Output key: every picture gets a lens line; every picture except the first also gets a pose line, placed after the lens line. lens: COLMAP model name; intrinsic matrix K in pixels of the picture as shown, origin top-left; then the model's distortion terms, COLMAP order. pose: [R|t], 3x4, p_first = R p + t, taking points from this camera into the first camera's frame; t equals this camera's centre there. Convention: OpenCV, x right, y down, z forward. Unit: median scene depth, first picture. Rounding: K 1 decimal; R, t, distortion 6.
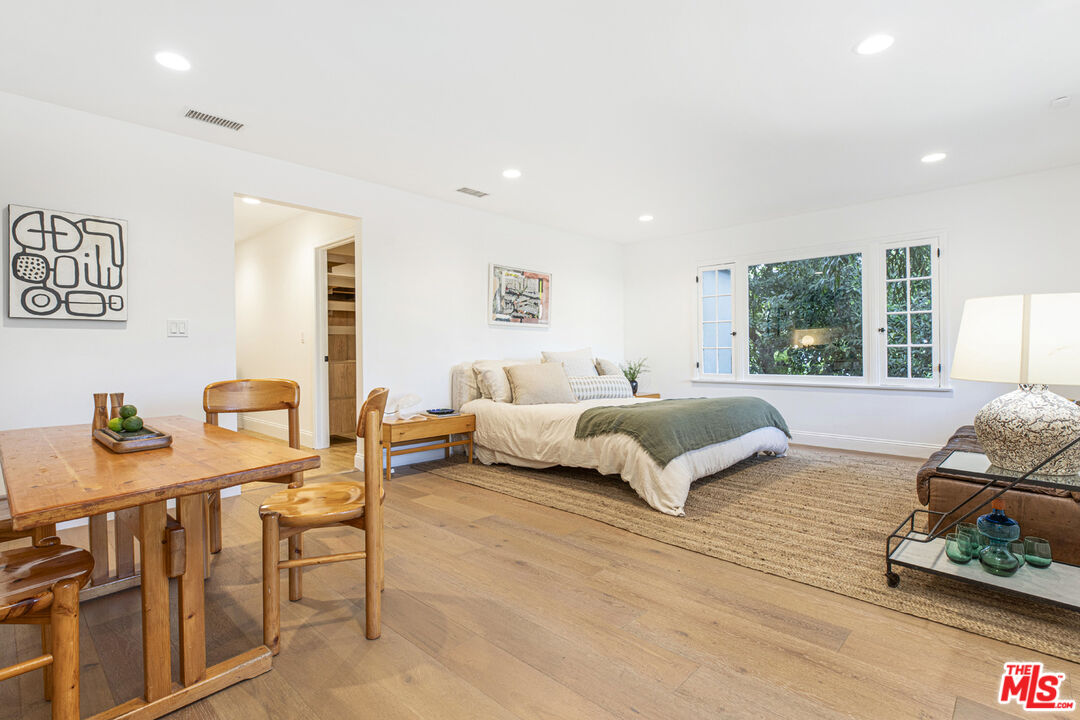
lens RADIAL K [[487.4, 0, 546.1], [0, 487.4, 354.4], [0, 0, 1]] dist [-0.003653, -0.000418]
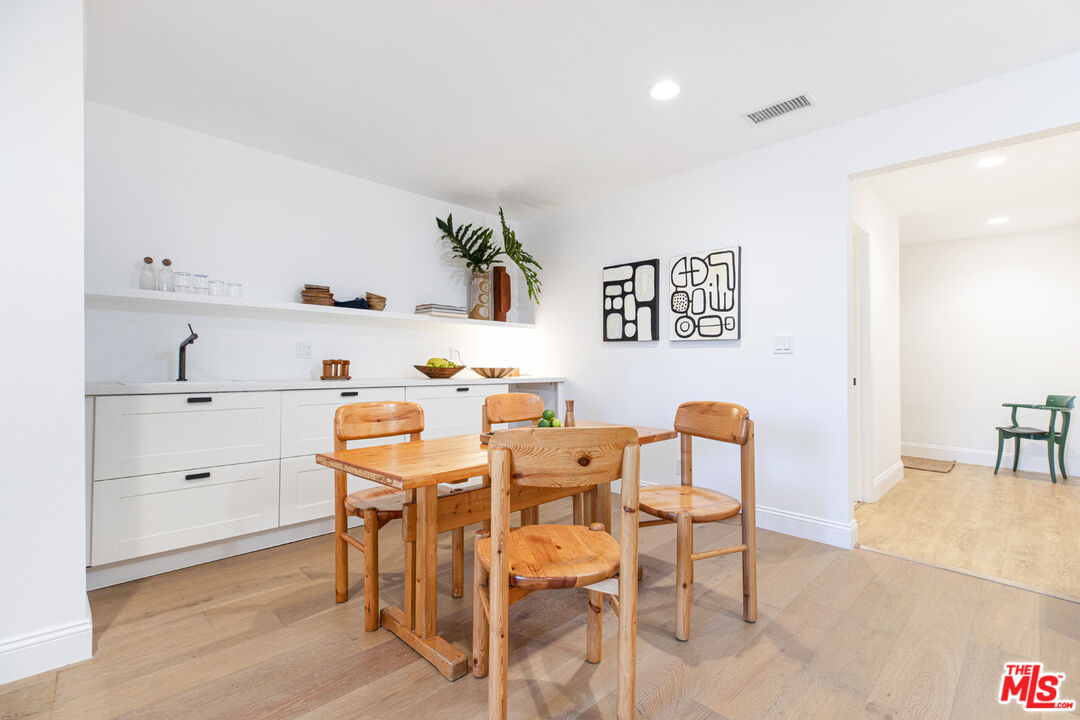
lens RADIAL K [[487.4, 0, 546.5], [0, 487.4, 358.2], [0, 0, 1]] dist [-0.003653, -0.000418]
pose [[-0.050932, 0.000397, -0.998702, 0.246984], [-0.022218, 0.999752, 0.001530, -0.021197], [0.998455, 0.022267, -0.050910, 0.677459]]
